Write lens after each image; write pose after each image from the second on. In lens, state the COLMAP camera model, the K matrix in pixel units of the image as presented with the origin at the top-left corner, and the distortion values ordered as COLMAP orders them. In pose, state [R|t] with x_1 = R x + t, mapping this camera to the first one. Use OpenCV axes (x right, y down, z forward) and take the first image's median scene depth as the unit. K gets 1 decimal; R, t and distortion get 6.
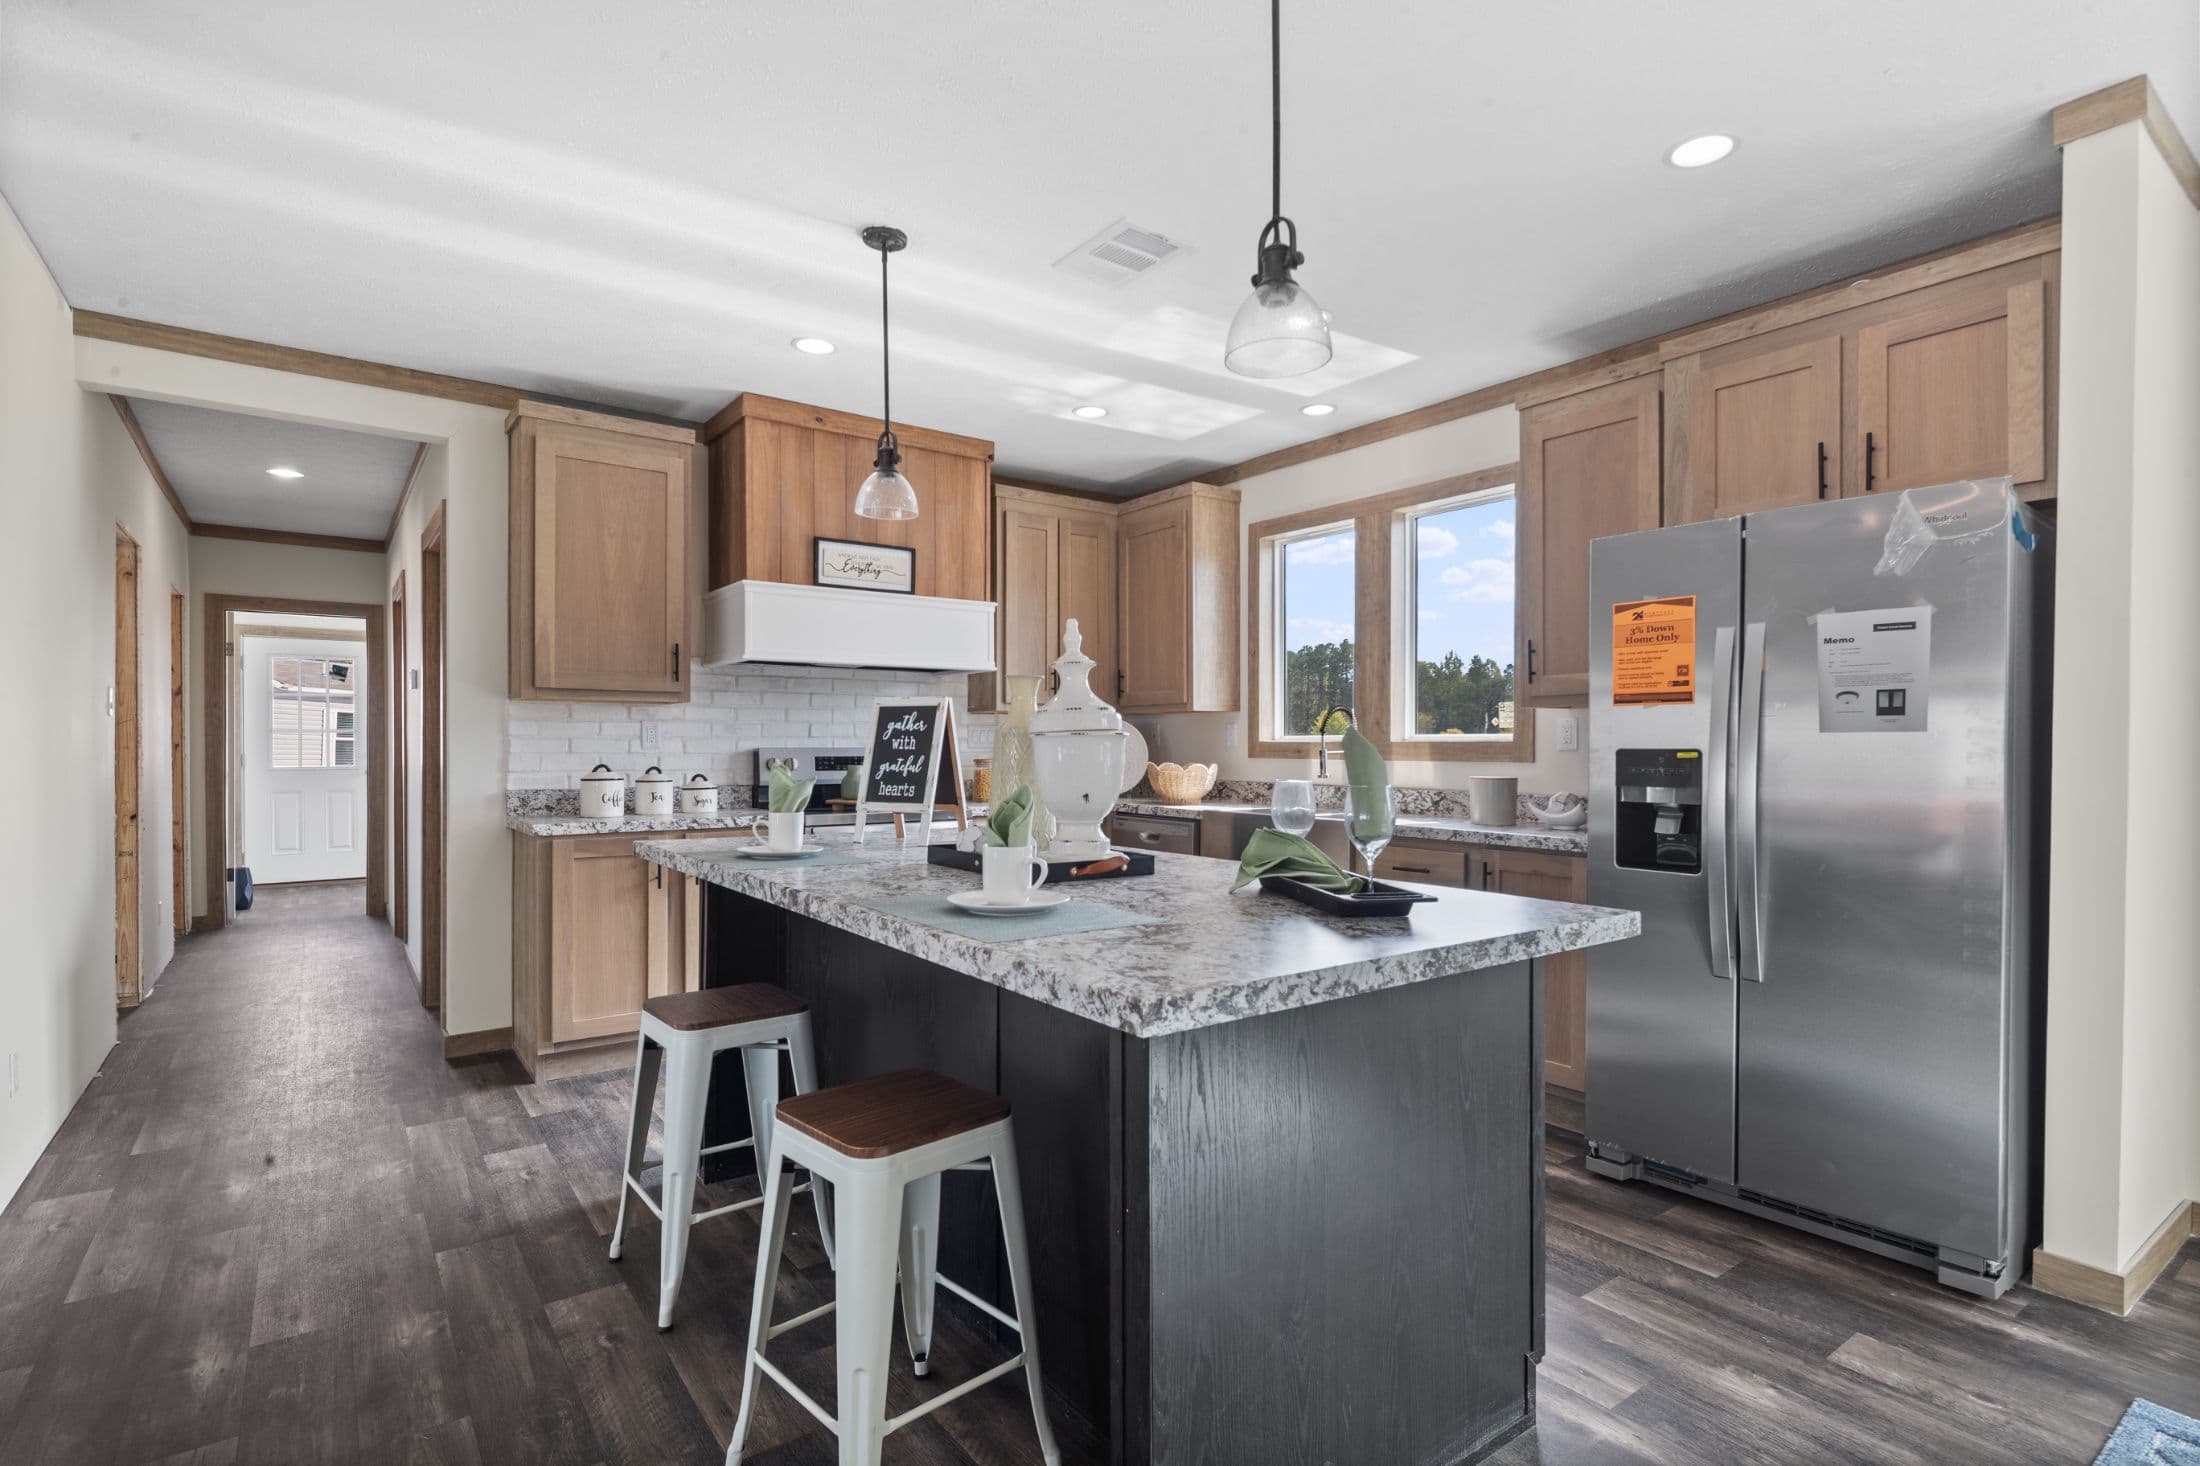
lens RADIAL K [[1064.7, 0, 1102.5], [0, 1064.7, 750.9], [0, 0, 1]] dist [0.008629, -0.007474]
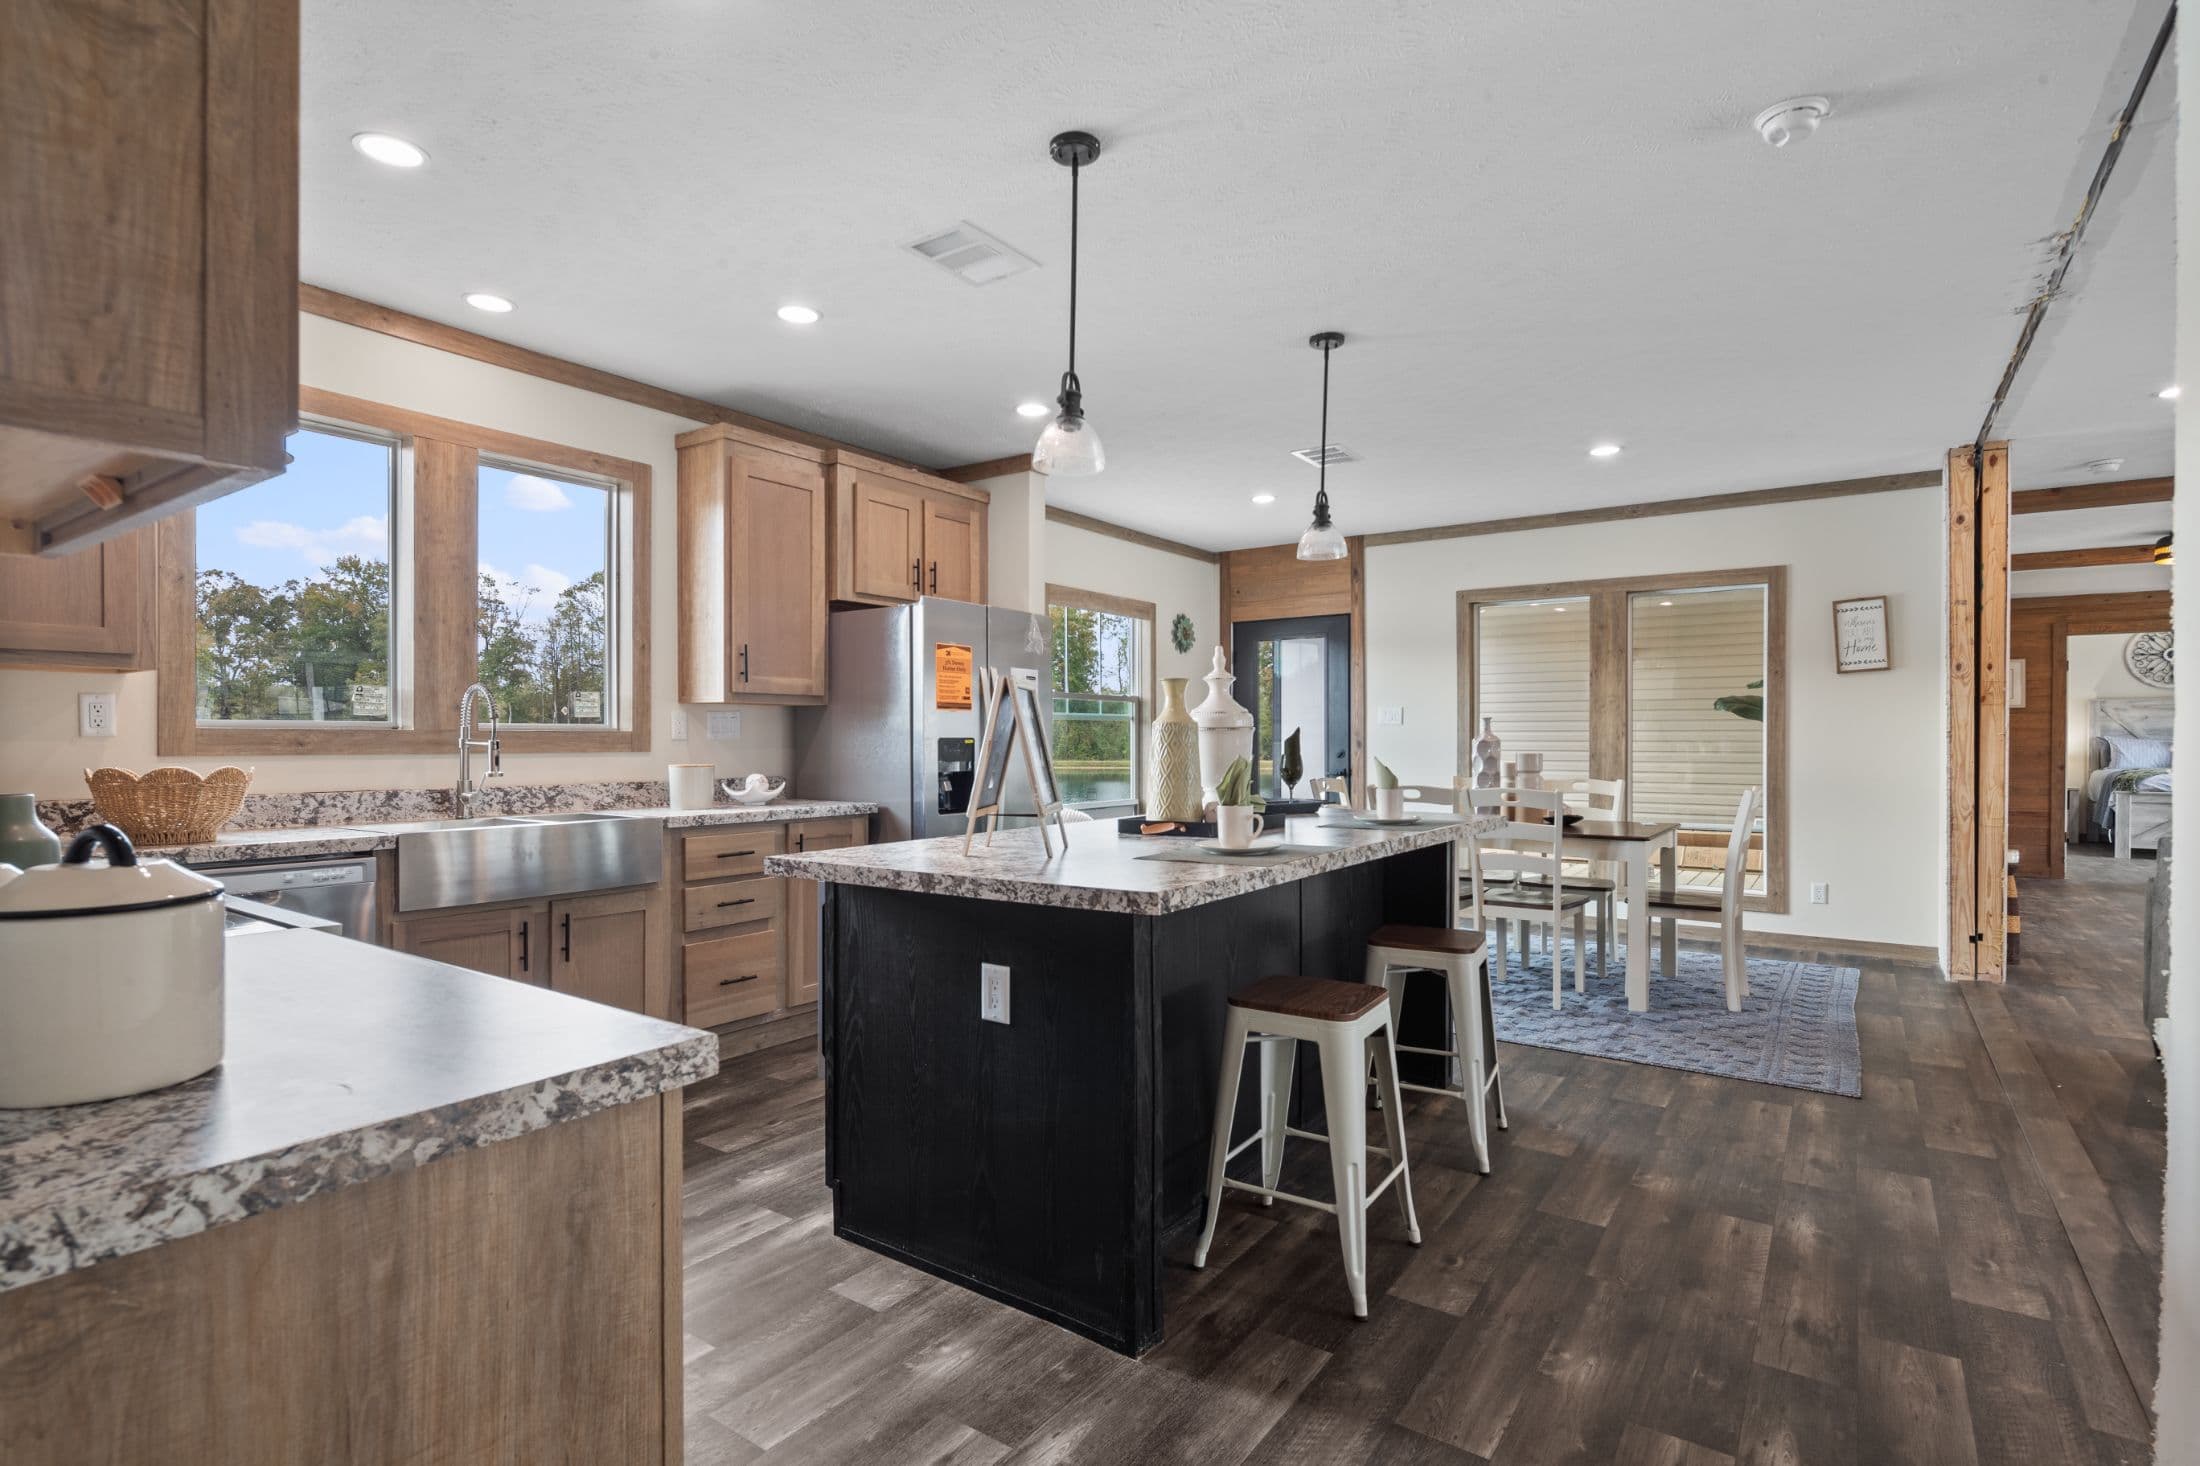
lens RADIAL K [[1064.7, 0, 1102.5], [0, 1064.7, 750.9], [0, 0, 1]] dist [0.008629, -0.007474]
pose [[-0.318926, -0.012700, 0.947694, -0.749005], [0.003881, 0.999884, 0.014705, -0.003560], [-0.947772, 0.008367, -0.318840, 0.909529]]
